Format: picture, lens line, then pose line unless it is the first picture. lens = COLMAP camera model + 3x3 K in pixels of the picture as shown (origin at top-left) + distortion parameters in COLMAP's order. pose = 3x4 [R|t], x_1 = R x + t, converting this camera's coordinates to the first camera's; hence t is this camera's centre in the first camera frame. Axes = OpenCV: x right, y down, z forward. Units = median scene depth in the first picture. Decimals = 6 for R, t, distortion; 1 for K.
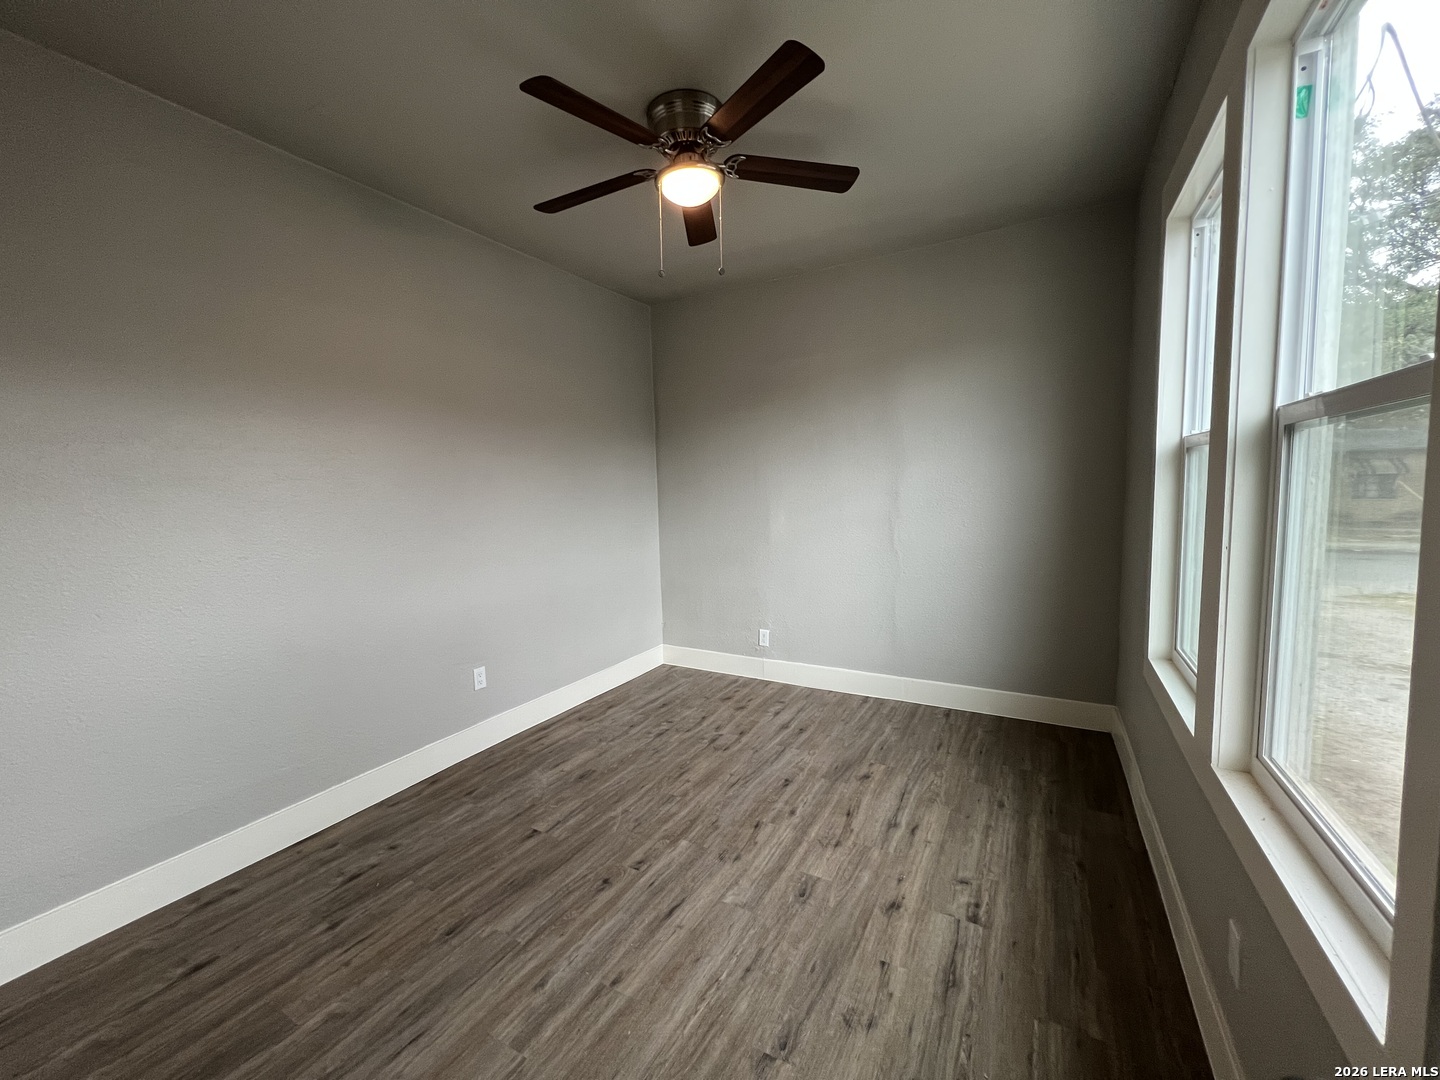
lens RADIAL K [[575.8, 0, 717.6], [0, 575.8, 532.8], [0, 0, 1]] dist [-0.000358, 0.000388]
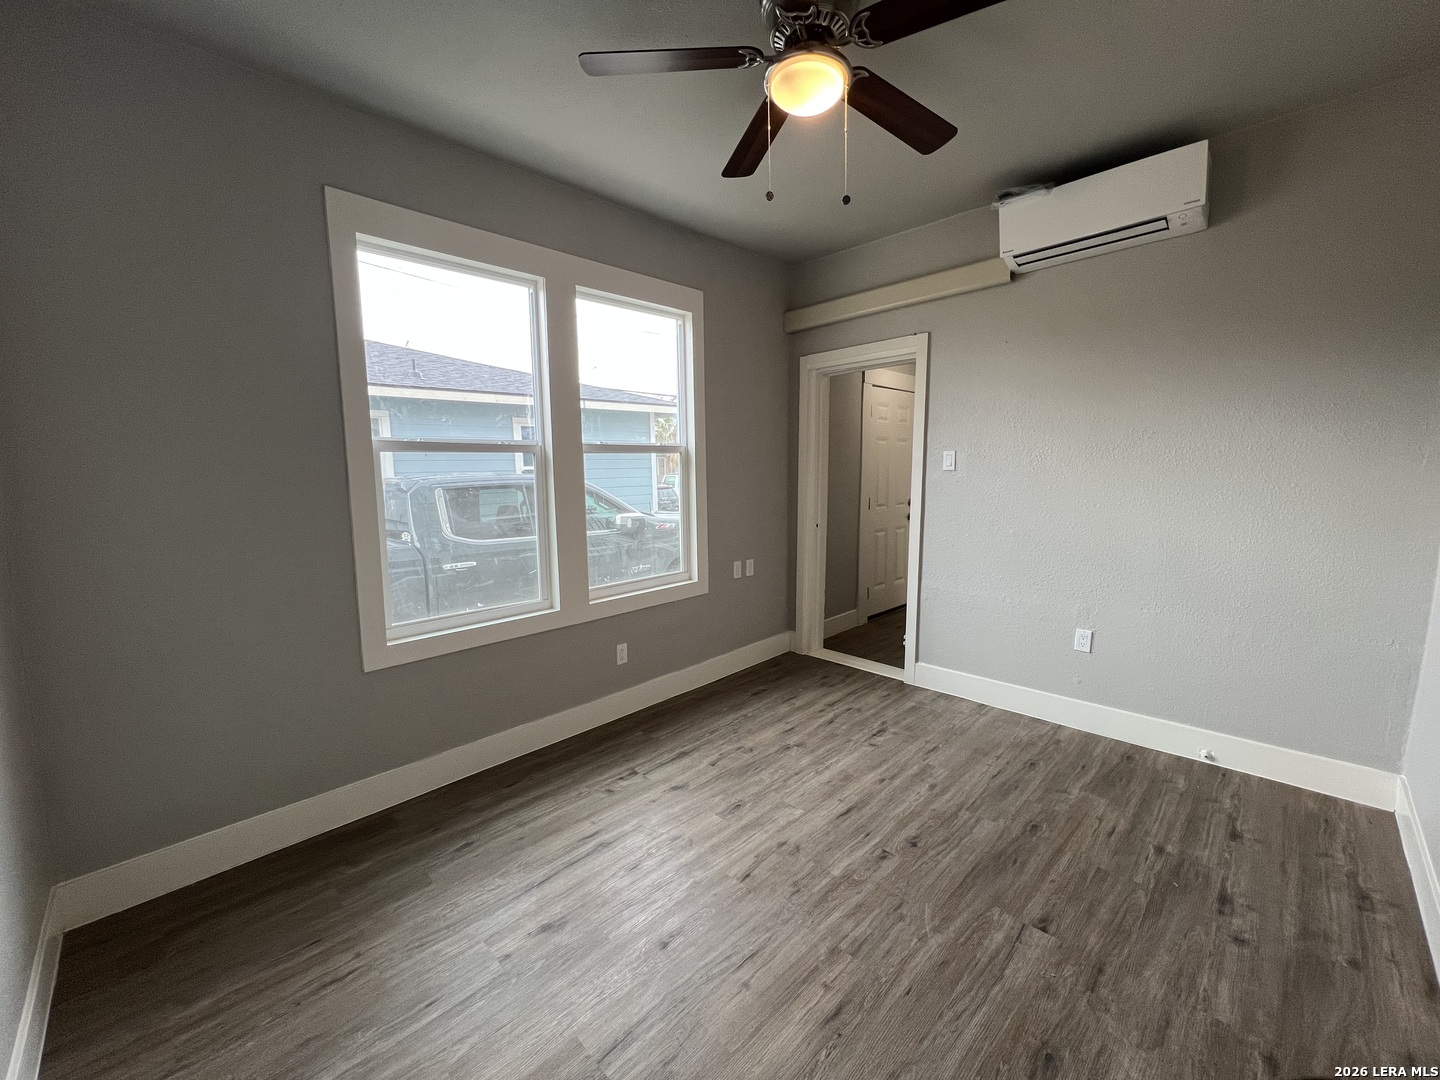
lens RADIAL K [[575.8, 0, 717.6], [0, 575.8, 532.8], [0, 0, 1]] dist [-0.000358, 0.000388]
pose [[-0.961998, 0.010861, 0.272841, -0.144782], [0.062569, 0.981390, 0.181543, -0.155976], [-0.265791, 0.191716, -0.944775, 1.983919]]
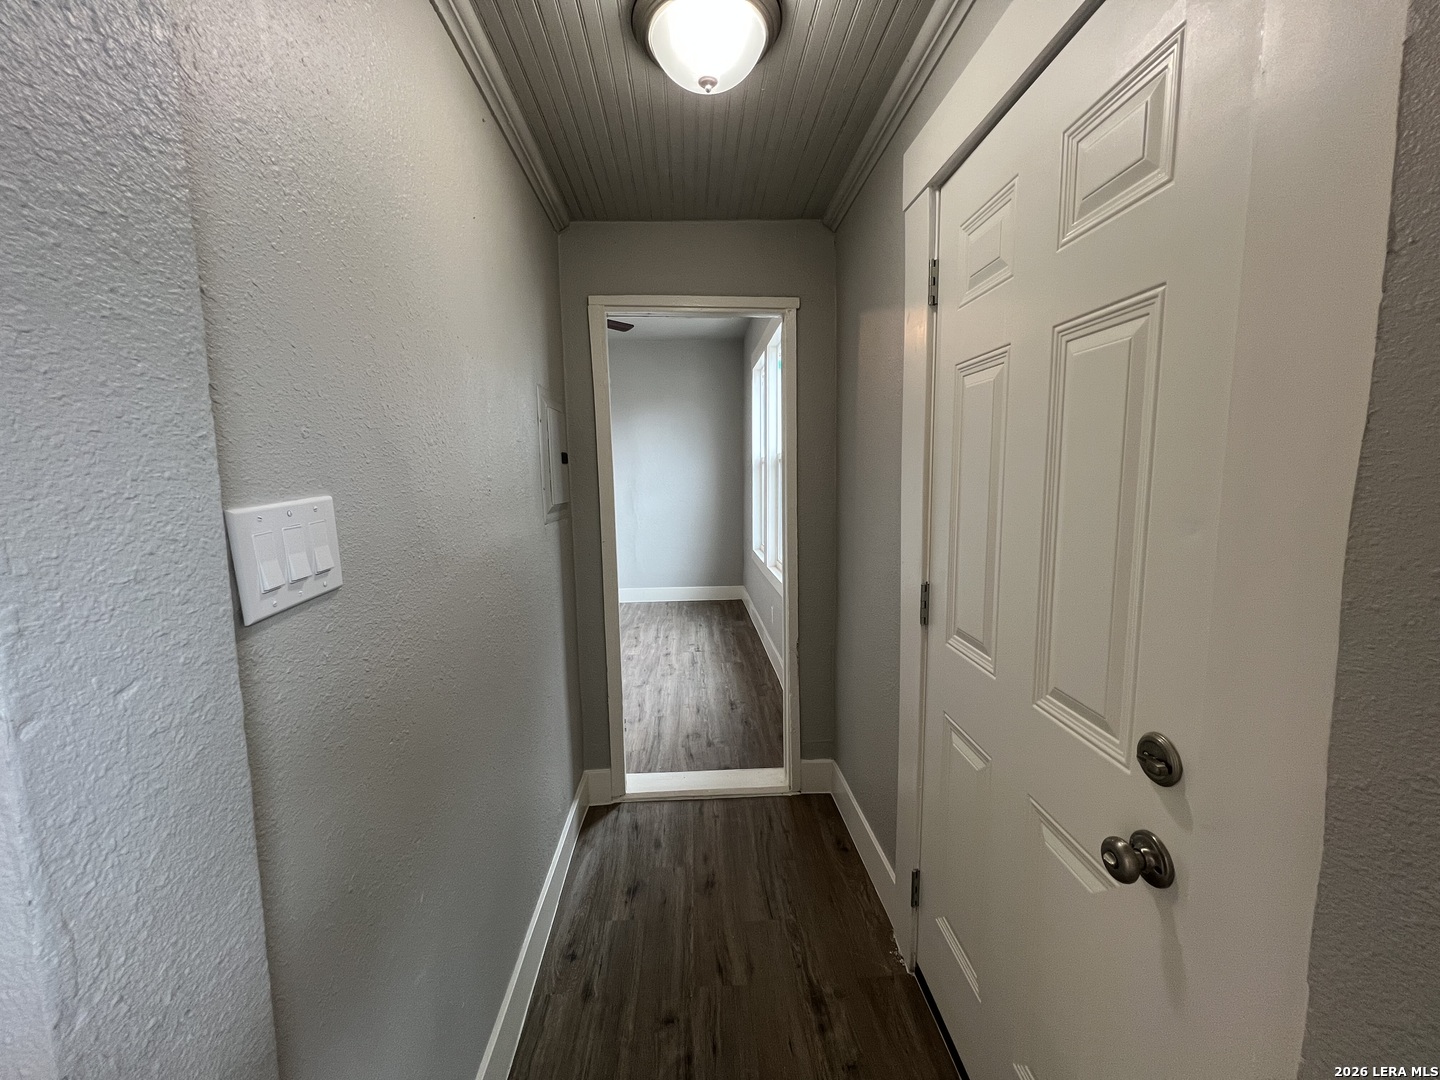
lens RADIAL K [[575.8, 0, 717.6], [0, 575.8, 532.8], [0, 0, 1]] dist [-0.000358, 0.000388]
pose [[0.846041, -0.043577, 0.531334, -0.704250], [0.035527, 0.999047, 0.025365, 0.091908], [-0.531932, -0.002583, 0.846783, -1.035685]]
